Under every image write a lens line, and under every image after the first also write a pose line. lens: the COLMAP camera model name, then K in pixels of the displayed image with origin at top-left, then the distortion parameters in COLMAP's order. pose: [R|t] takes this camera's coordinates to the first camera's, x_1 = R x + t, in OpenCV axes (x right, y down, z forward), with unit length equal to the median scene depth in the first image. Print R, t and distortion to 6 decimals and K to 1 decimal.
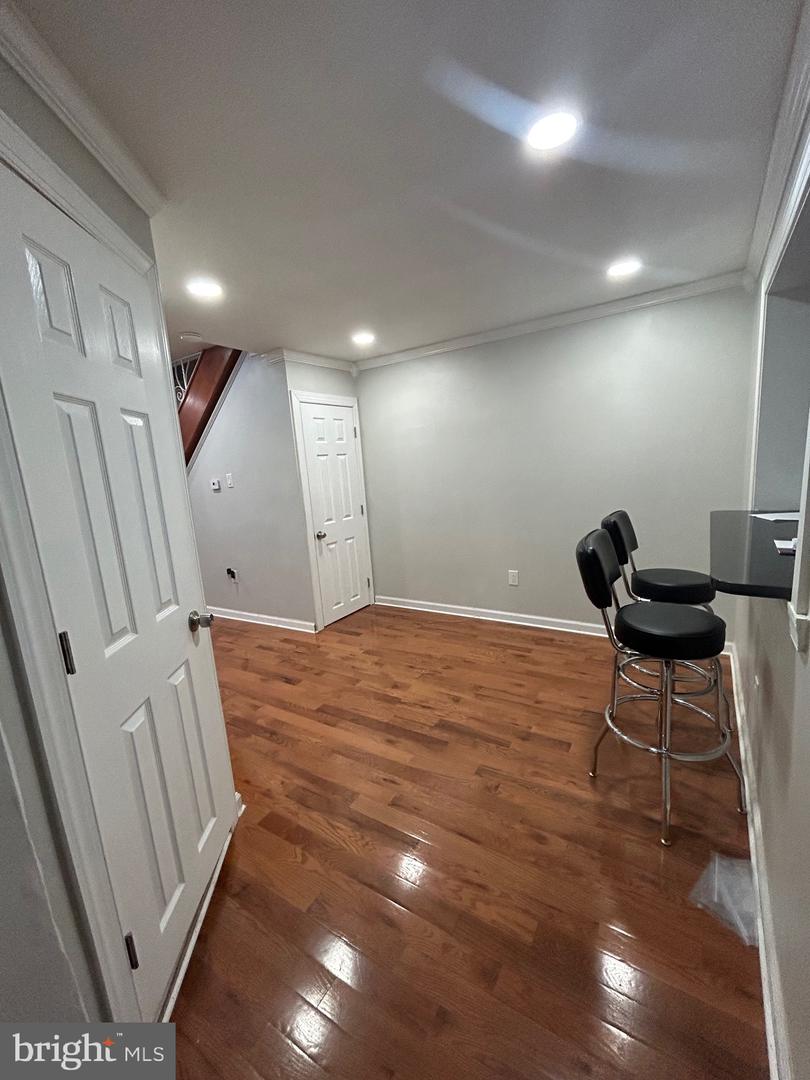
lens RADIAL K [[440.7, 0, 405.9], [0, 440.7, 537.3], [0, 0, 1]] dist [0.000697, 0.001570]
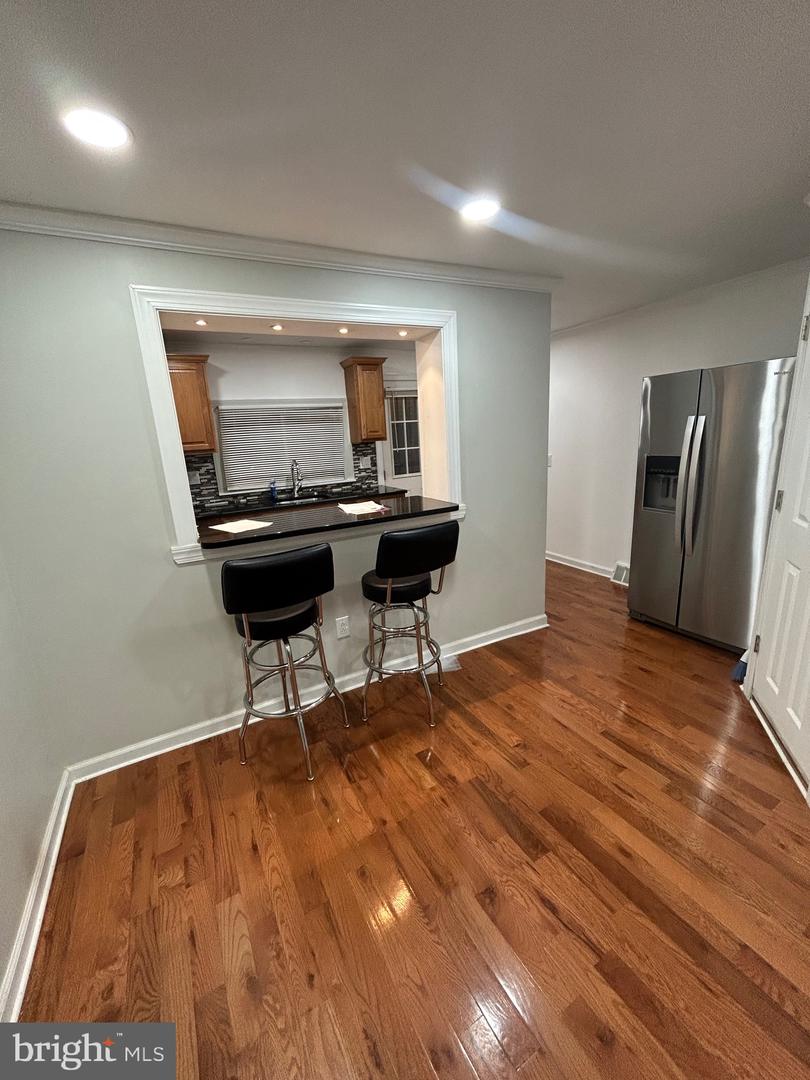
lens RADIAL K [[440.7, 0, 404.9], [0, 440.7, 542.2], [0, 0, 1]] dist [0.000697, 0.001570]
pose [[-0.873858, 0.012499, 0.486020, -0.076180], [0.204909, 0.916012, 0.344868, -0.277888], [-0.440890, 0.400956, -0.803026, 1.485086]]
